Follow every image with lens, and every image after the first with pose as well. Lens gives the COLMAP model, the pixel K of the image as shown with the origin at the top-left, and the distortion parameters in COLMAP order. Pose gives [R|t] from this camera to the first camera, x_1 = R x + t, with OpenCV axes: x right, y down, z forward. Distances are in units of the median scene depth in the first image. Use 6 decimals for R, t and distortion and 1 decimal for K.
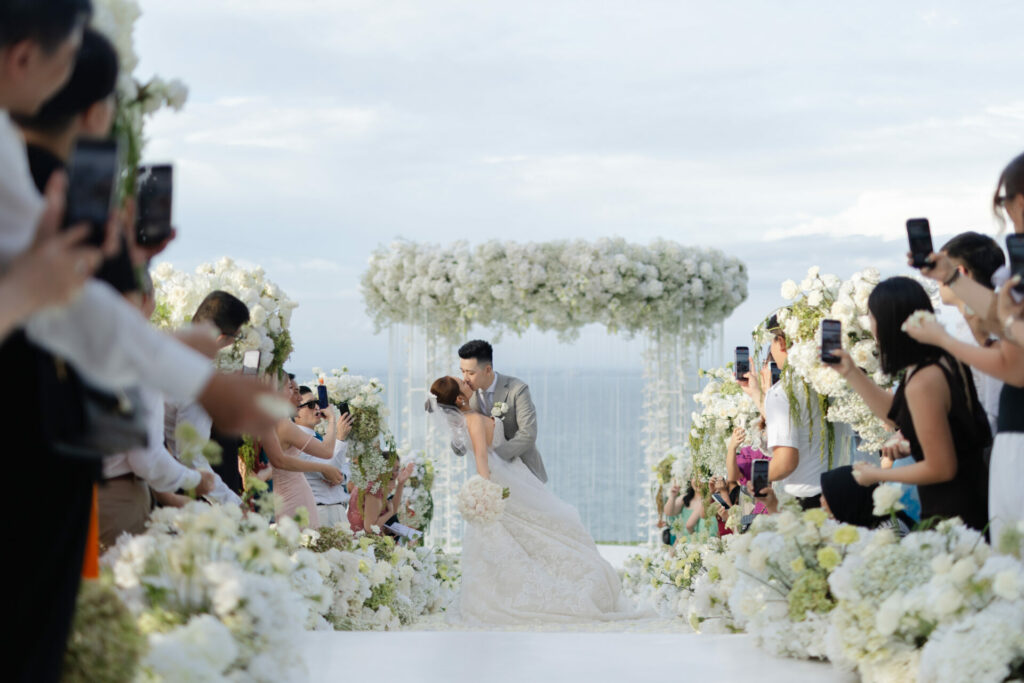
lens RADIAL K [[2019.0, 0, 514.6], [0, 2019.0, 340.7], [0, 0, 1]] dist [0.047533, 0.000000]
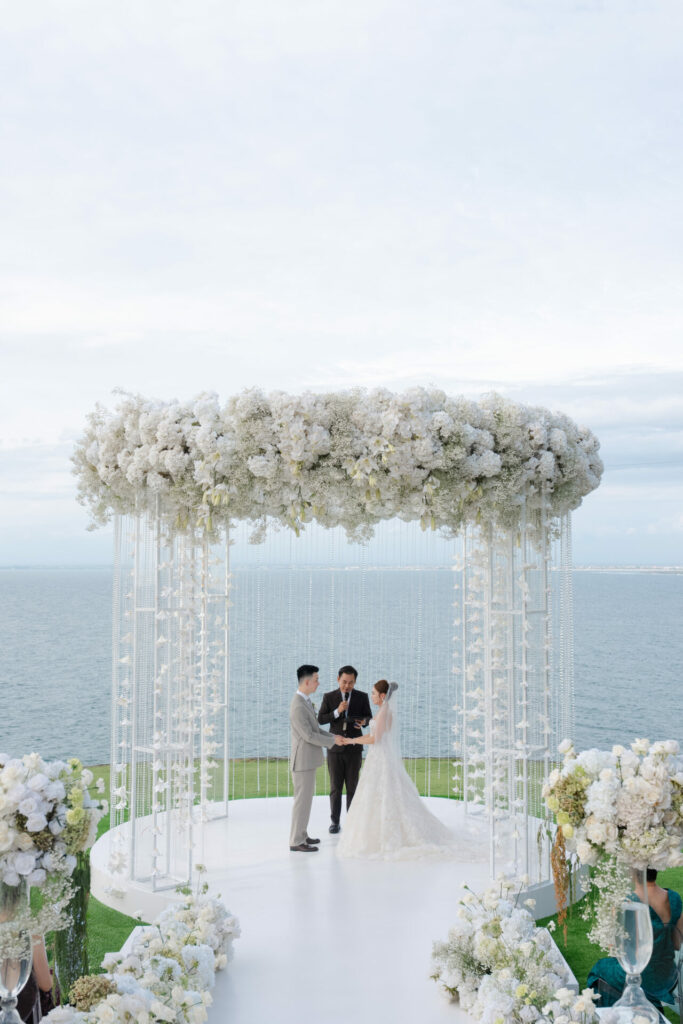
lens RADIAL K [[2019.0, 0, 342.4], [0, 2019.0, 515.3], [0, 0, 1]] dist [0.047533, 0.000000]
pose [[0.999788, 0.001262, 0.020539, 0.005629], [-0.000991, 0.999912, -0.013223, 0.000842], [-0.020554, 0.013200, 0.999702, 0.323157]]
